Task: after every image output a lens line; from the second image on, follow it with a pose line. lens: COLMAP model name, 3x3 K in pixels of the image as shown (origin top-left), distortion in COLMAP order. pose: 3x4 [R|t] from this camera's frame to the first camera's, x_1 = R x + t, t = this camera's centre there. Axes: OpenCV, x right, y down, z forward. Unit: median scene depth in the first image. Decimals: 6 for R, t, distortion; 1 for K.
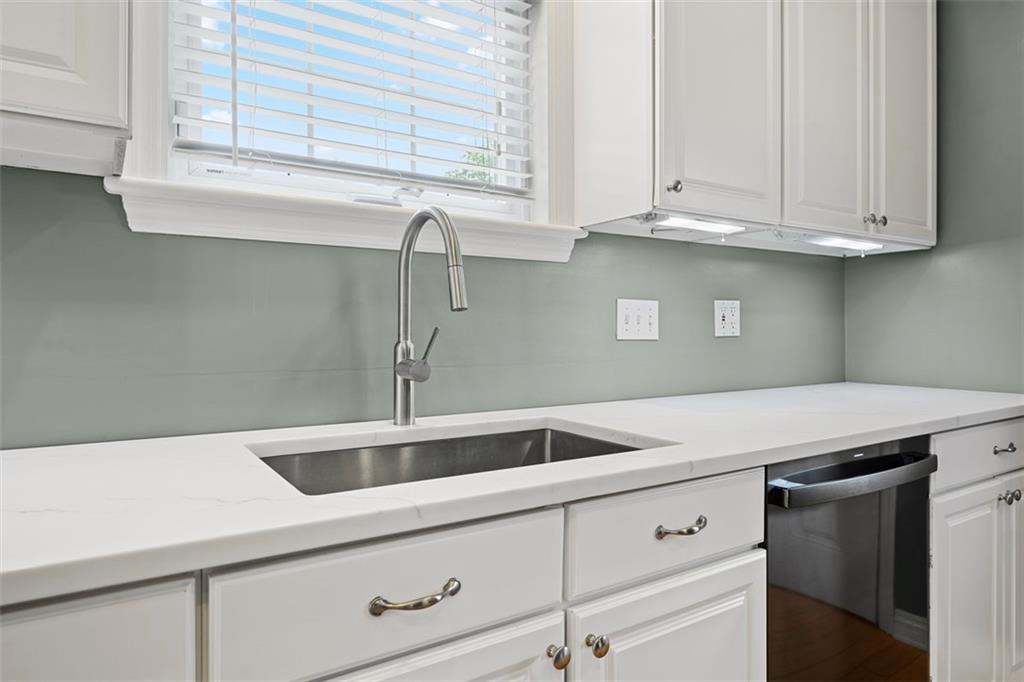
lens RADIAL K [[641.9, 0, 540.4], [0, 641.9, 331.3], [0, 0, 1]] dist [0.010850, 0.003868]
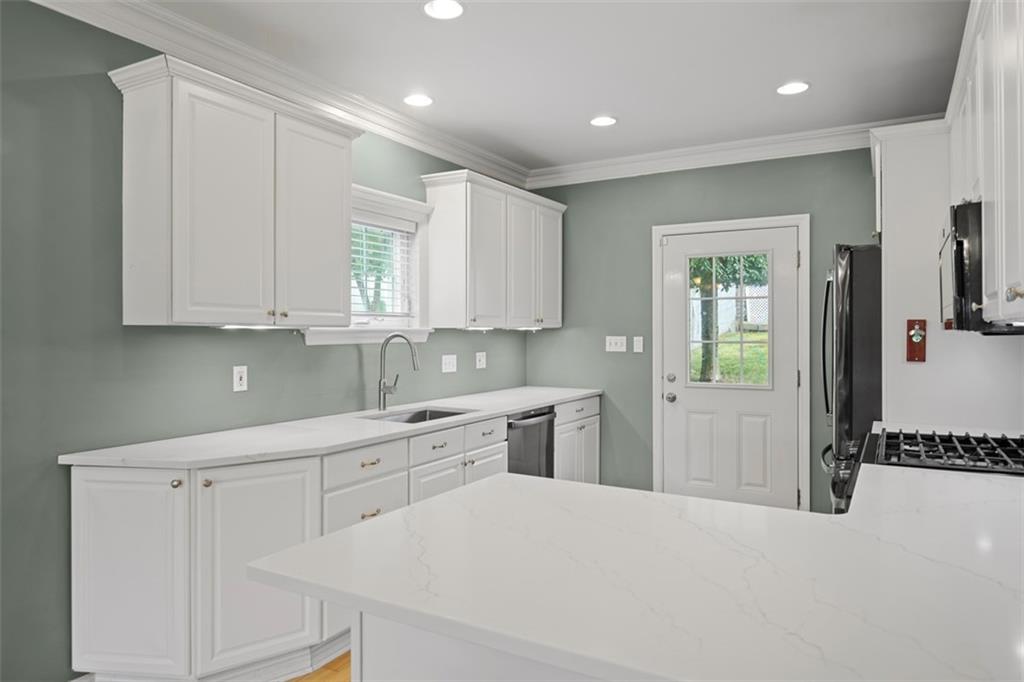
lens RADIAL K [[653.0, 0, 513.9], [0, 653.0, 335.6], [0, 0, 1]] dist [0.005640, 0.000391]
pose [[0.906898, -0.001149, 0.421349, -0.781993], [-0.002597, 0.999962, 0.008315, -0.172862], [-0.421342, -0.008635, 0.906861, -1.550769]]
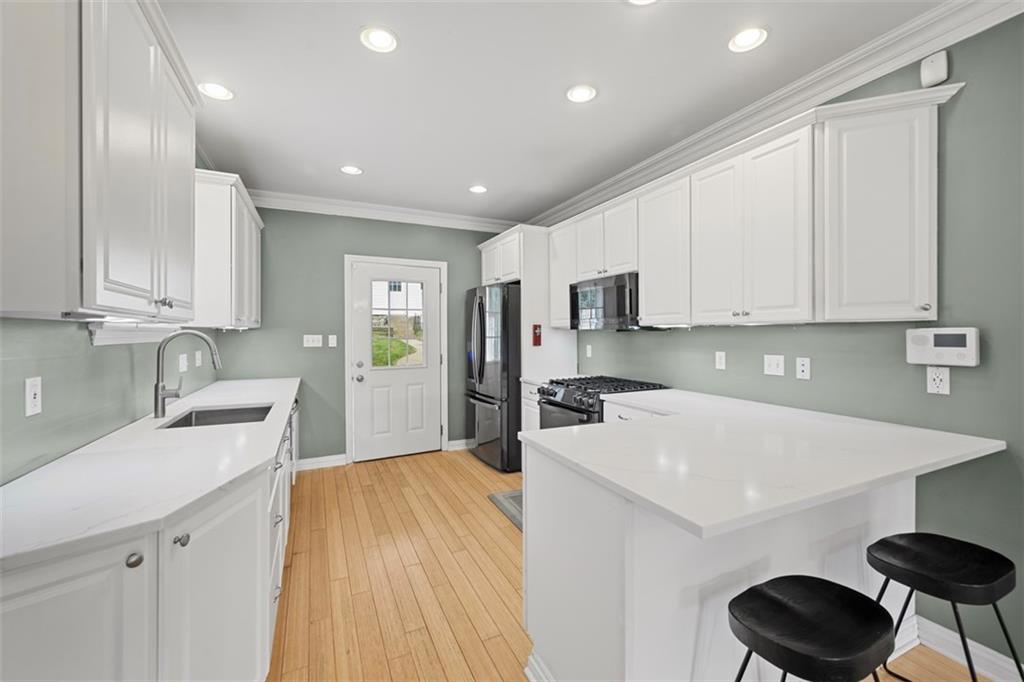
lens RADIAL K [[418.0, 0, 513.1], [0, 418.0, 335.9], [0, 0, 1]] dist [-0.000294, -0.000023]
pose [[0.162281, -0.004374, 0.986735, -1.384354], [-0.001742, 0.999987, 0.004719, -0.152291], [-0.986743, -0.002485, 0.162271, -0.503327]]
